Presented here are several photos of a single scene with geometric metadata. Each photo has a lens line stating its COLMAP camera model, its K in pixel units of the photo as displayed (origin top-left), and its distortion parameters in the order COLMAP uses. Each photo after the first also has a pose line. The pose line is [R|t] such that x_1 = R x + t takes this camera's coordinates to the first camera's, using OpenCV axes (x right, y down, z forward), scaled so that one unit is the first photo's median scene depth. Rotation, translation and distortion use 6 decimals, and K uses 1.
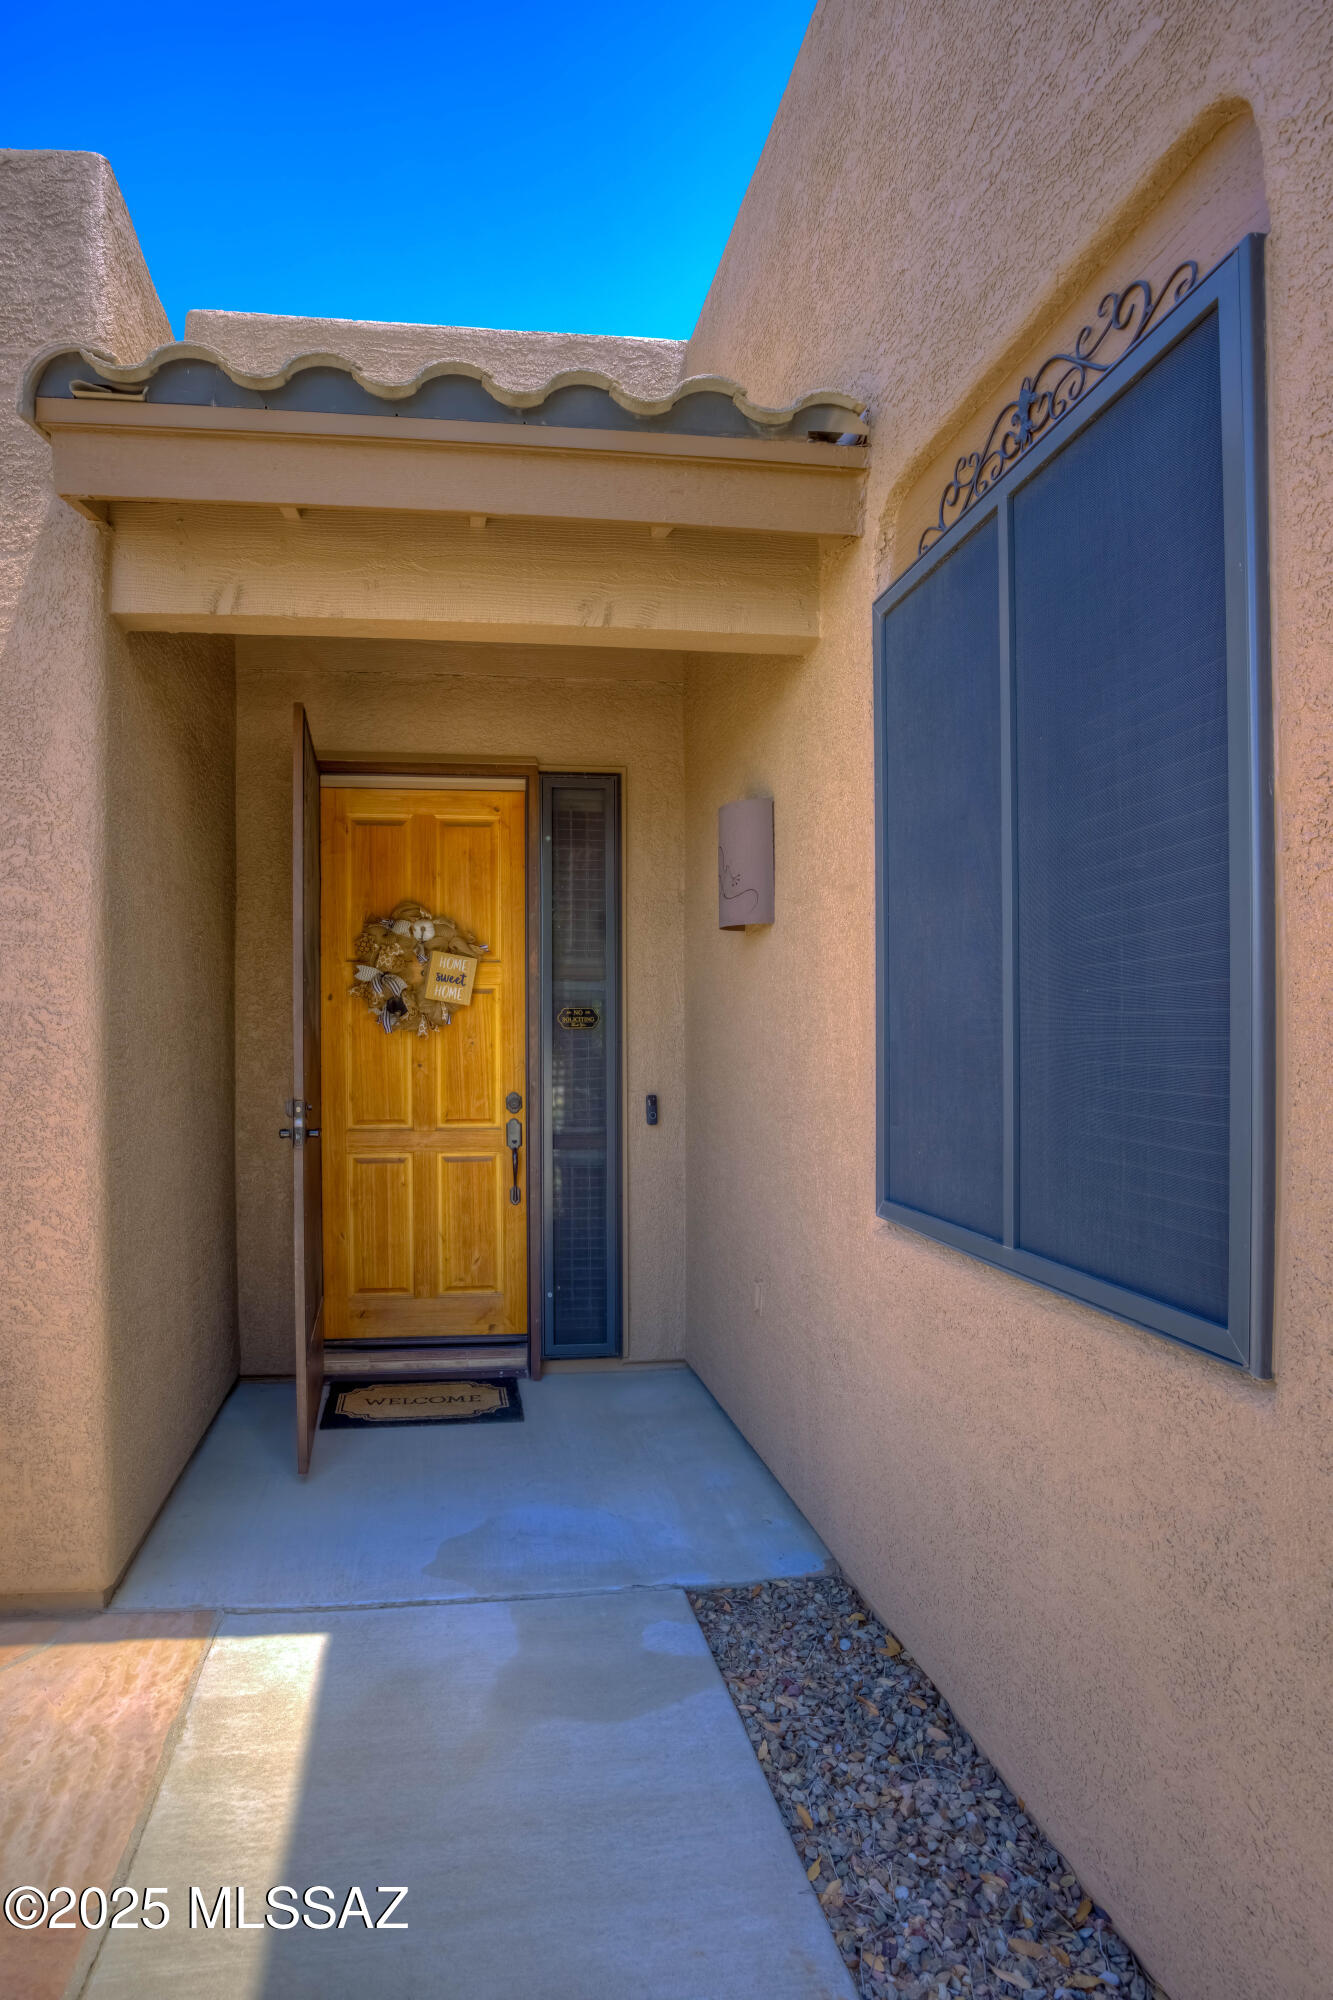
lens RADIAL K [[1326.3, 0, 639.6], [0, 1326.3, 1024.1], [0, 0, 1]] dist [-0.093477, 0.048877]
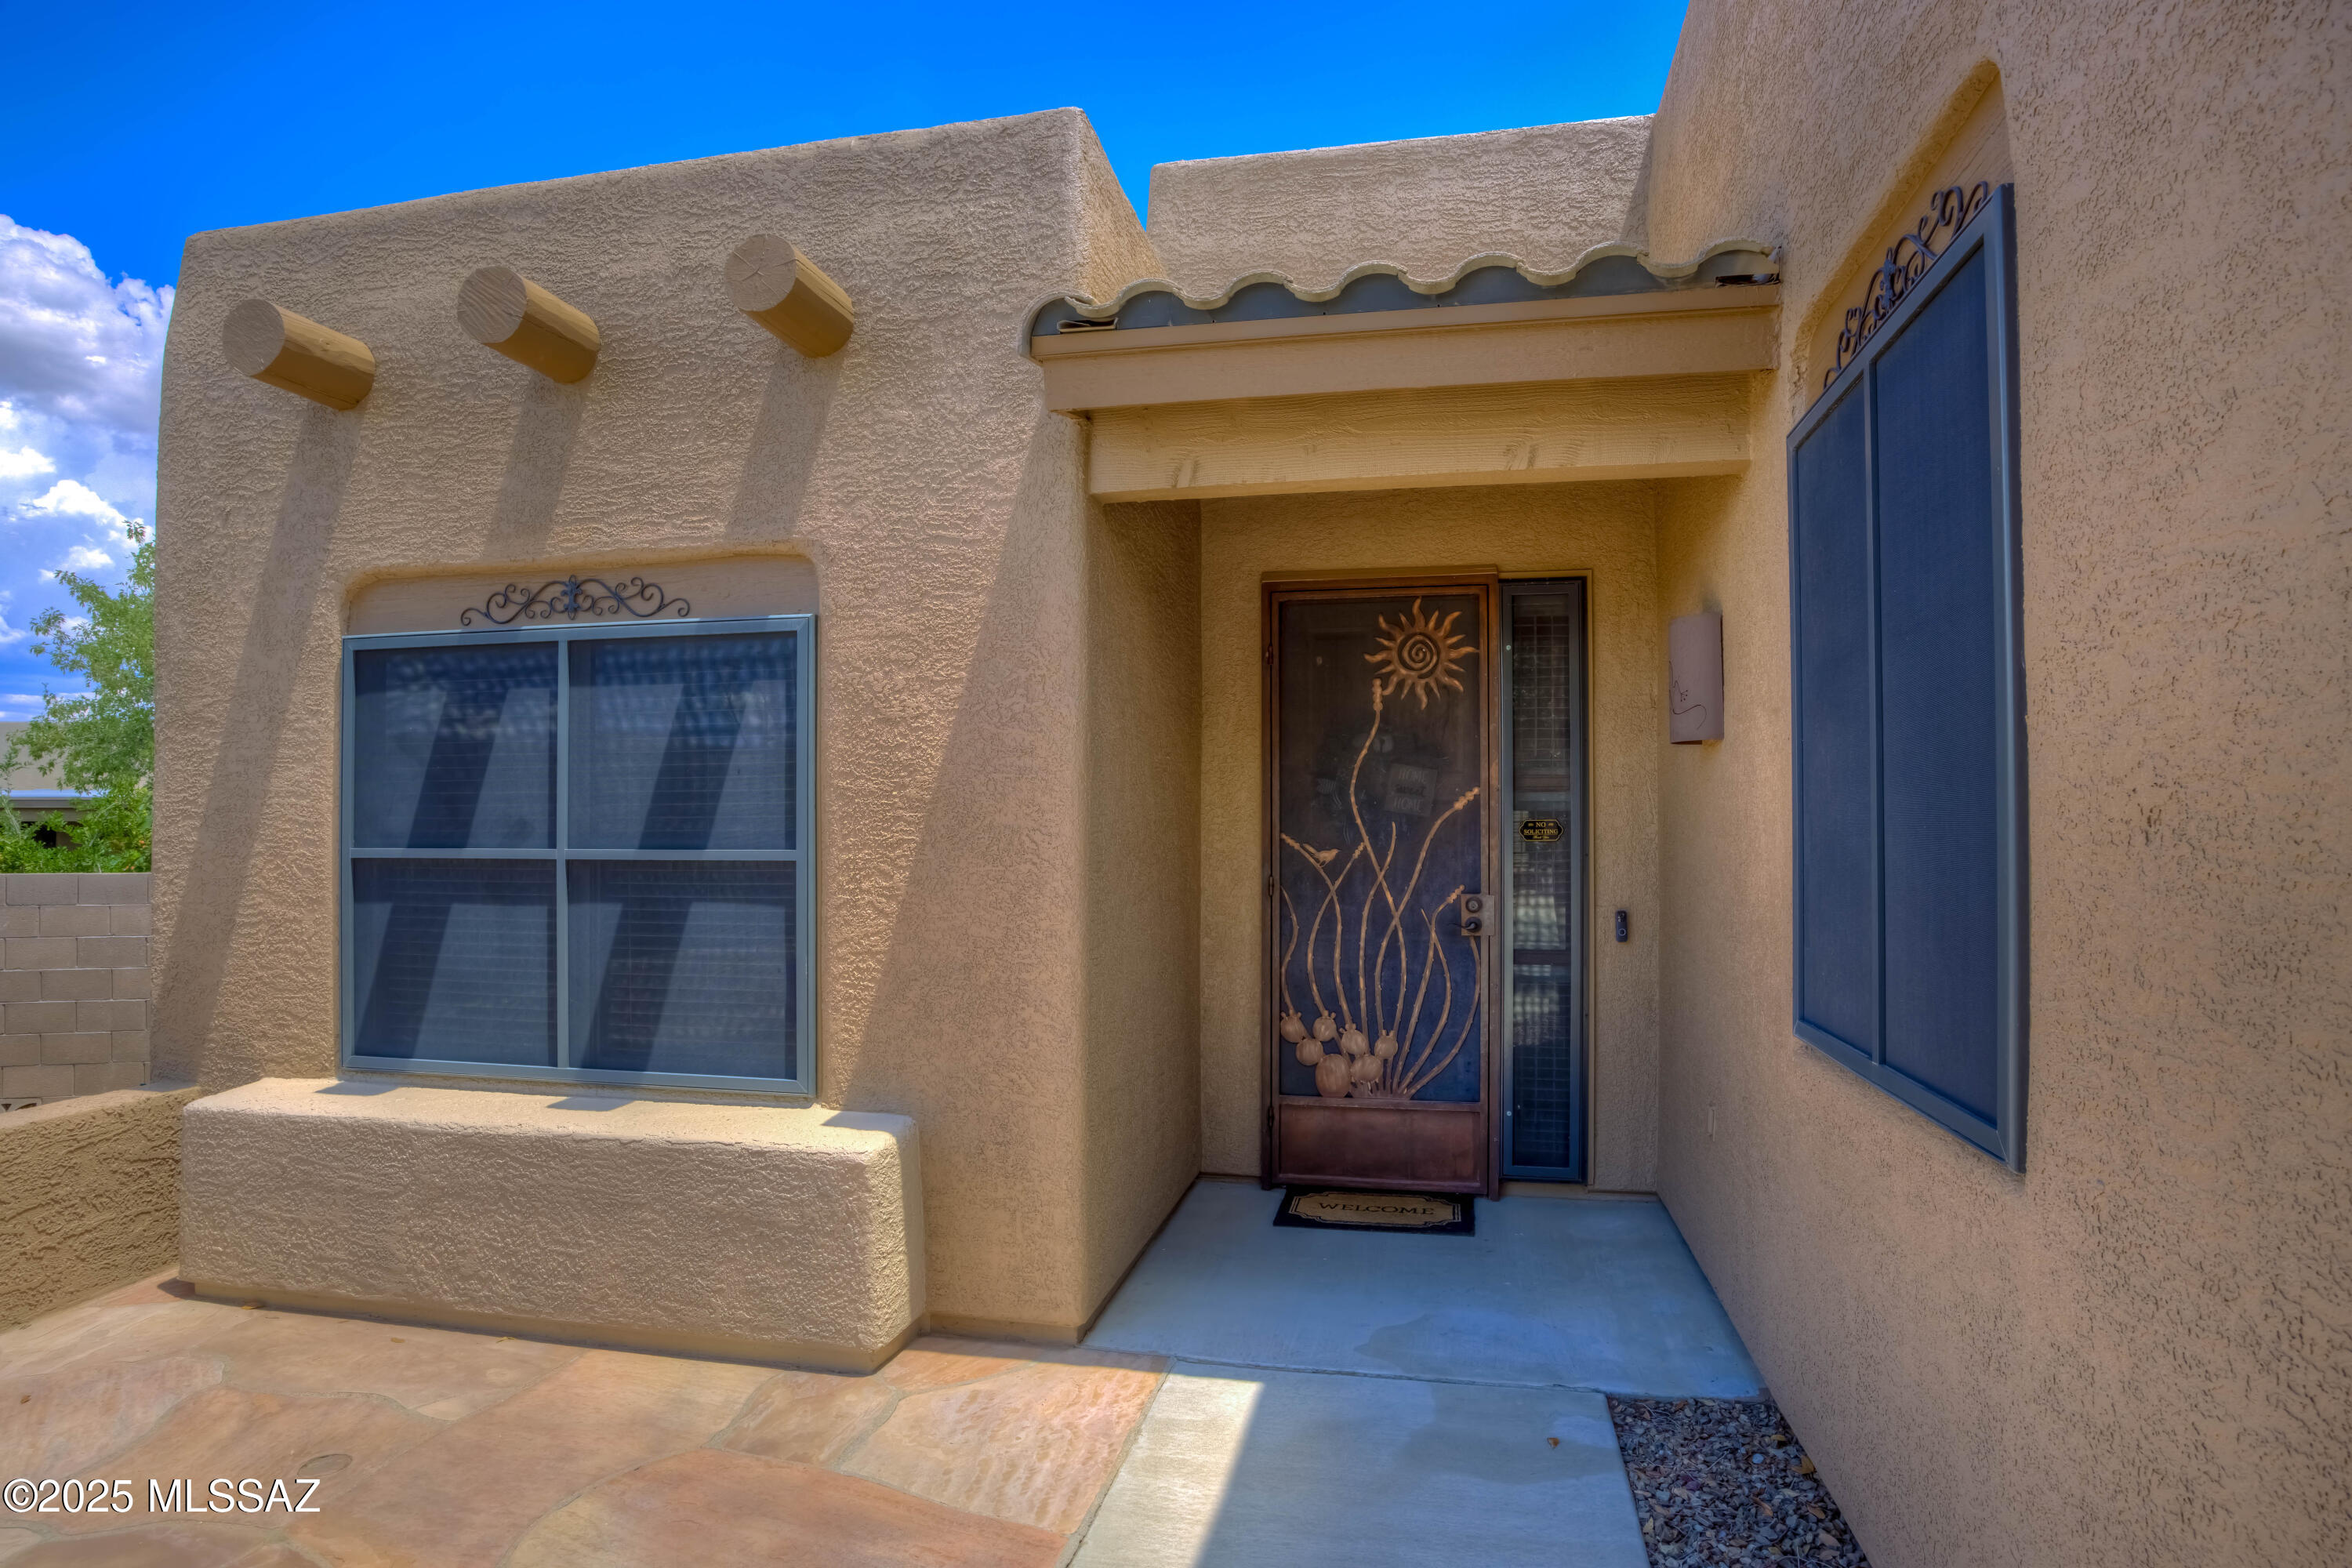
lens RADIAL K [[1352.8, 0, 1176.0], [0, 1352.8, 784.0], [0, 0, 1]] dist [-0.054911, 0.023295]
pose [[0.949586, -0.007580, -0.313416, 0.052463], [-0.003910, 0.999344, -0.036014, -0.010216], [0.313484, 0.035424, 0.948933, -0.139072]]
